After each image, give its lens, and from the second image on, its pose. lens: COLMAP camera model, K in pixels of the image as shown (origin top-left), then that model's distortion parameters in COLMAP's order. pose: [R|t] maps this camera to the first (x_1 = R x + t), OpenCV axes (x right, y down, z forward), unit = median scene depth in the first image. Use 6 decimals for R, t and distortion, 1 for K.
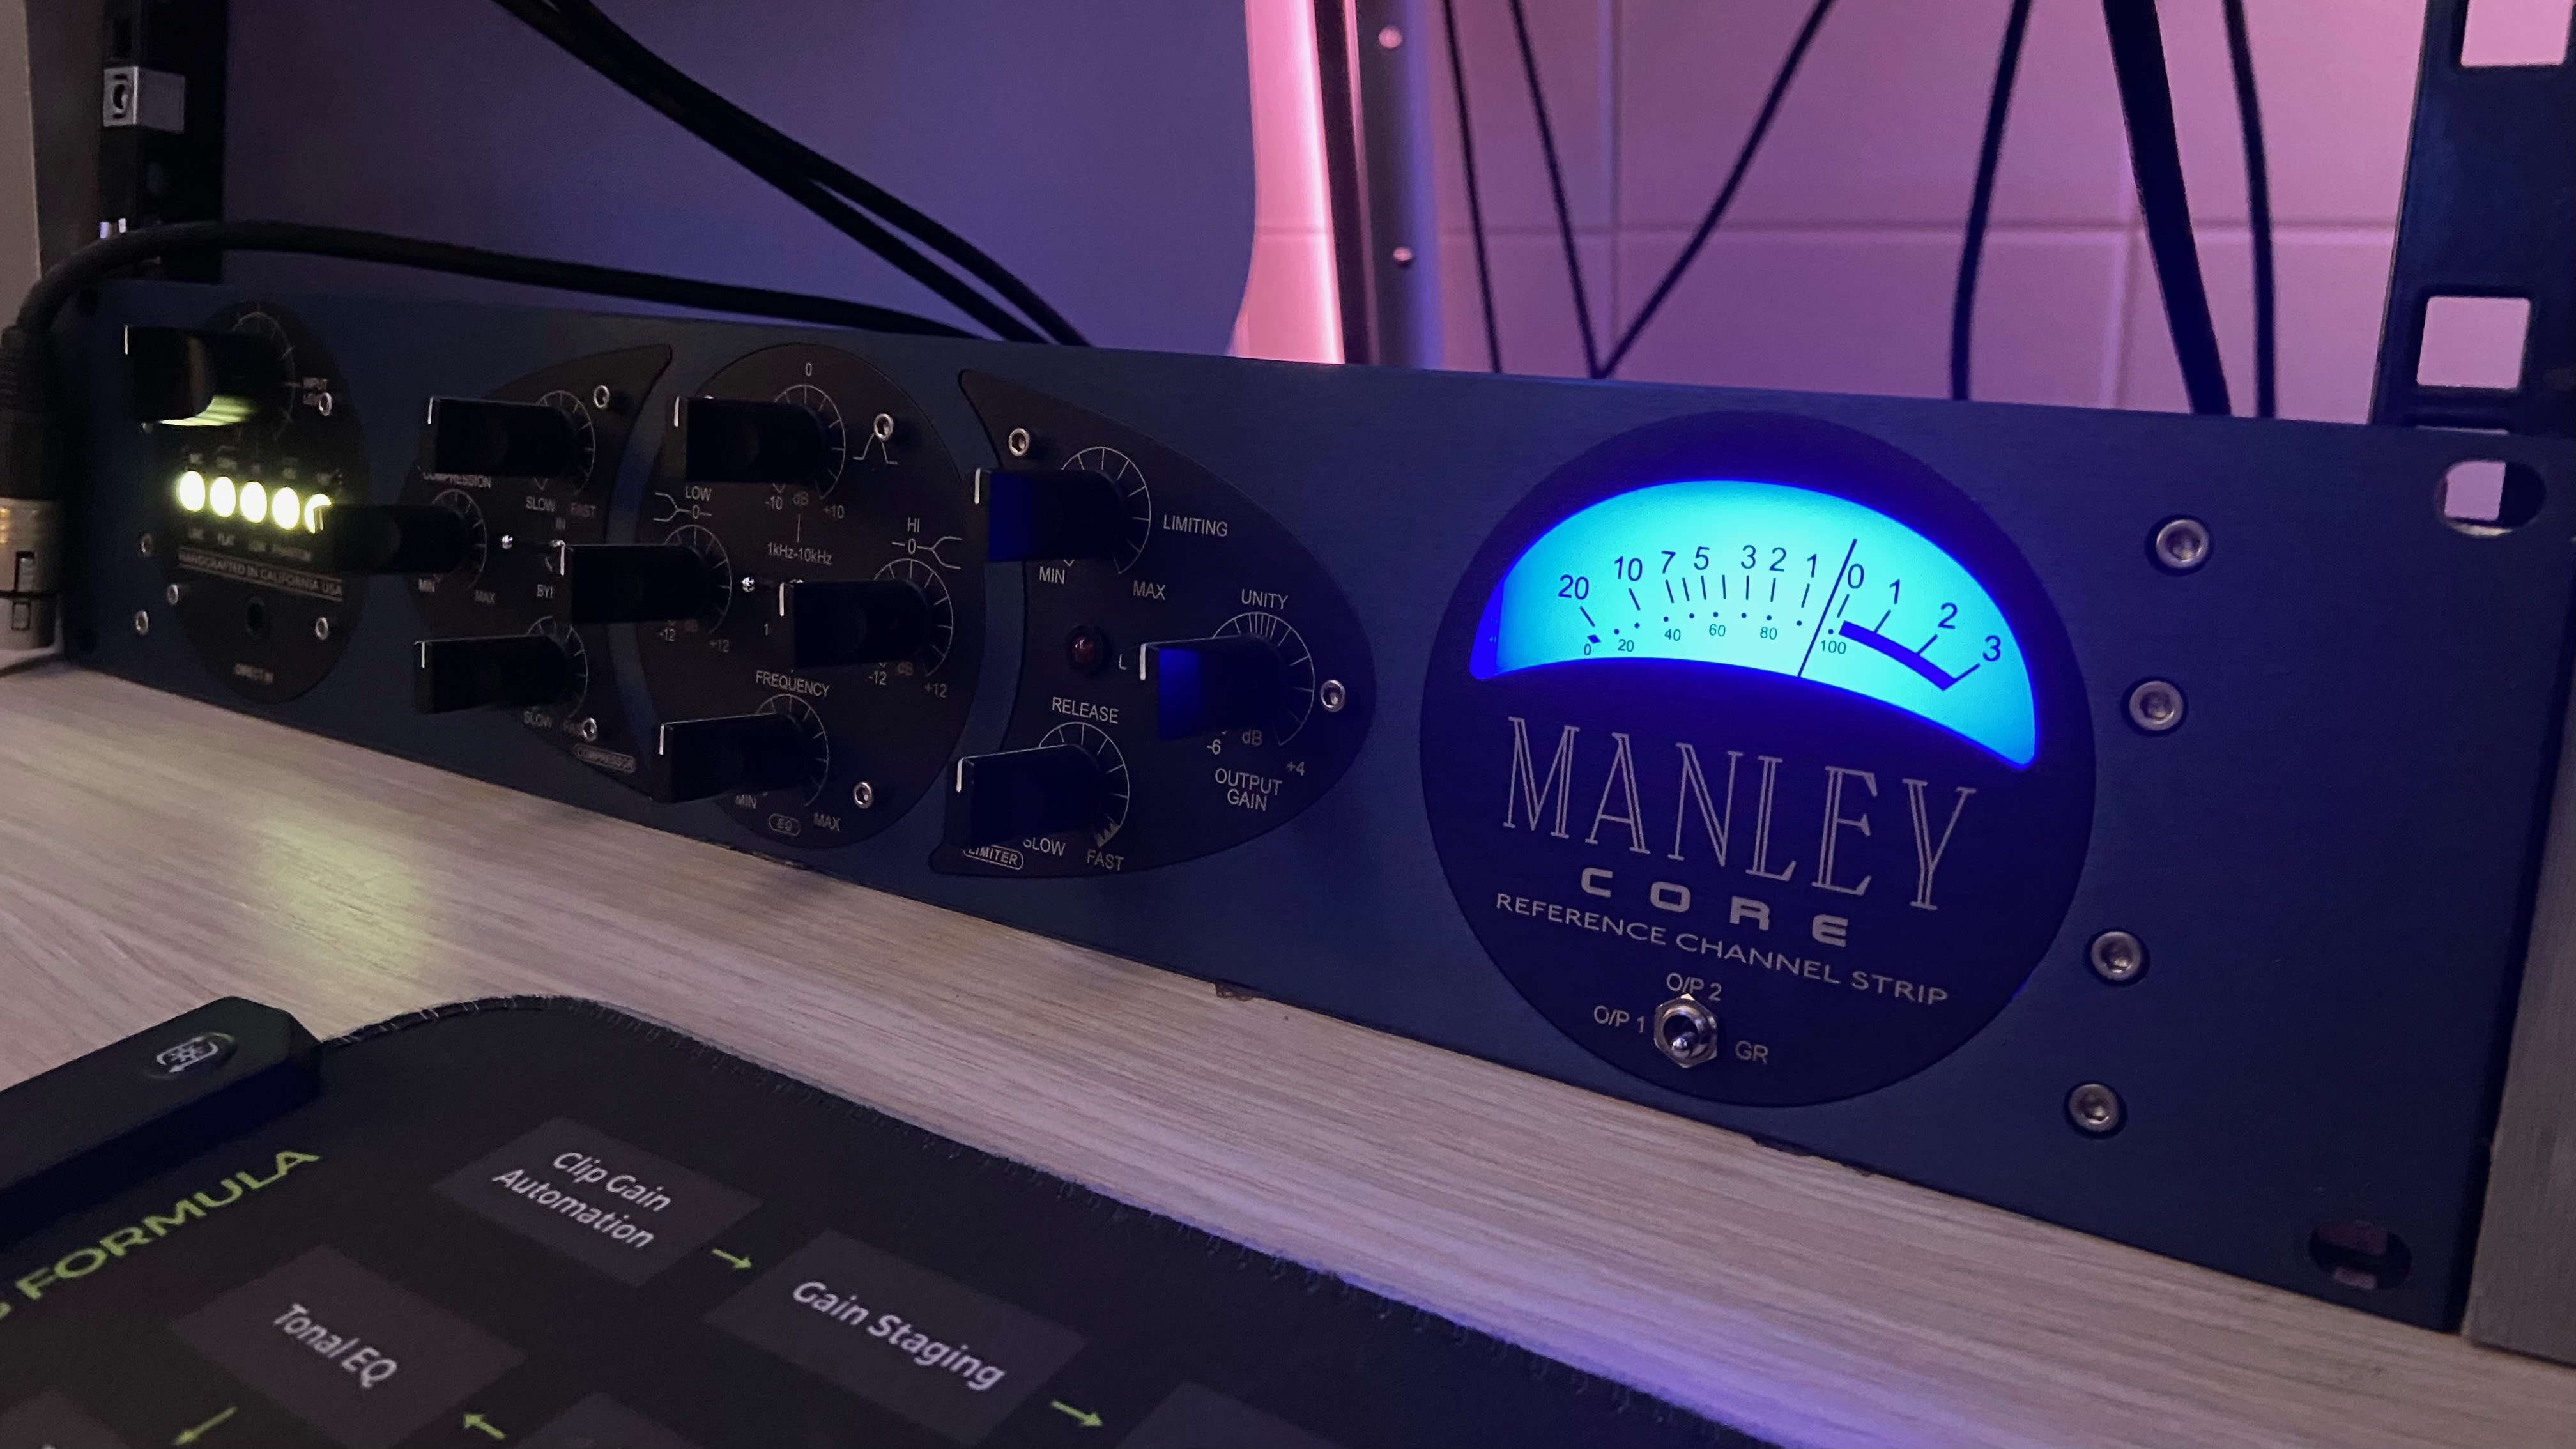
lens RADIAL K [[1952.9, 0, 1229.8], [0, 1952.9, 688.2], [0, 0, 1]] dist [0.142914, -0.220977]
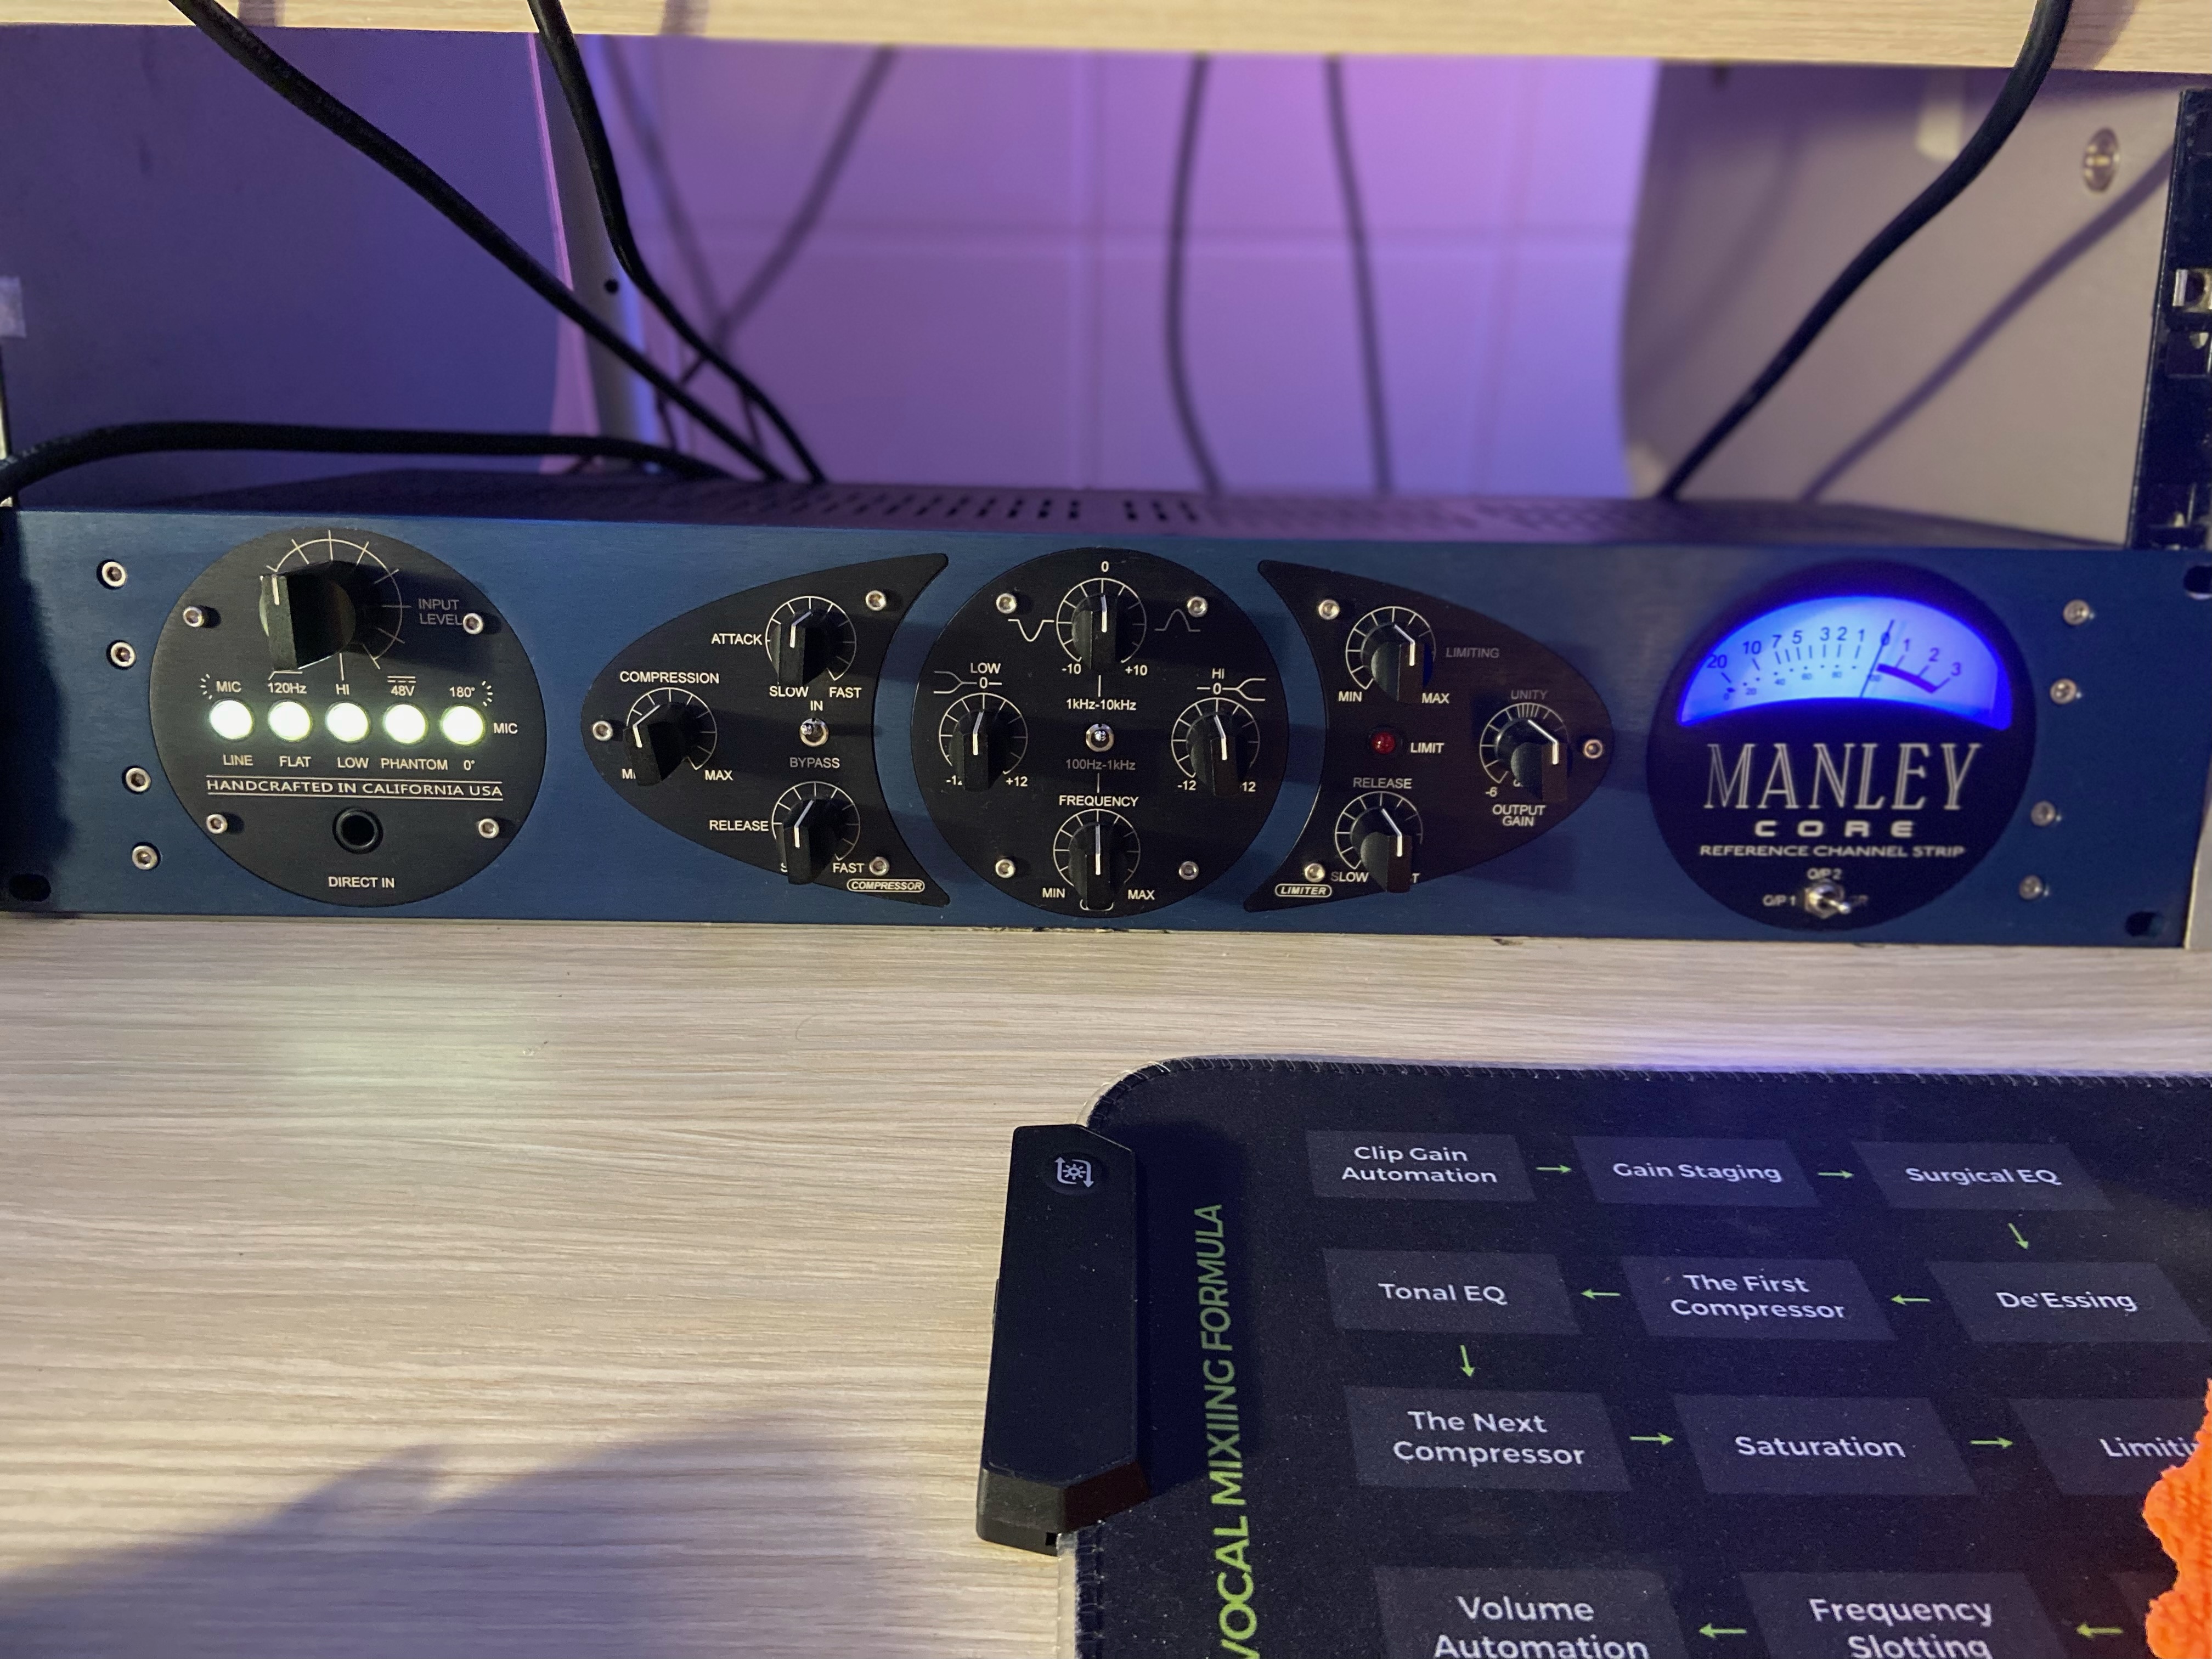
lens RADIAL K [[1724.4, 0, 1106.5], [0, 1724.4, 804.0], [0, 0, 1]] dist [0.109509, -0.000636]
pose [[0.813859, -0.205033, 0.543687, -1.143110], [0.127780, 0.975924, 0.176759, -0.275945], [-0.566839, -0.074385, 0.820464, 0.049087]]
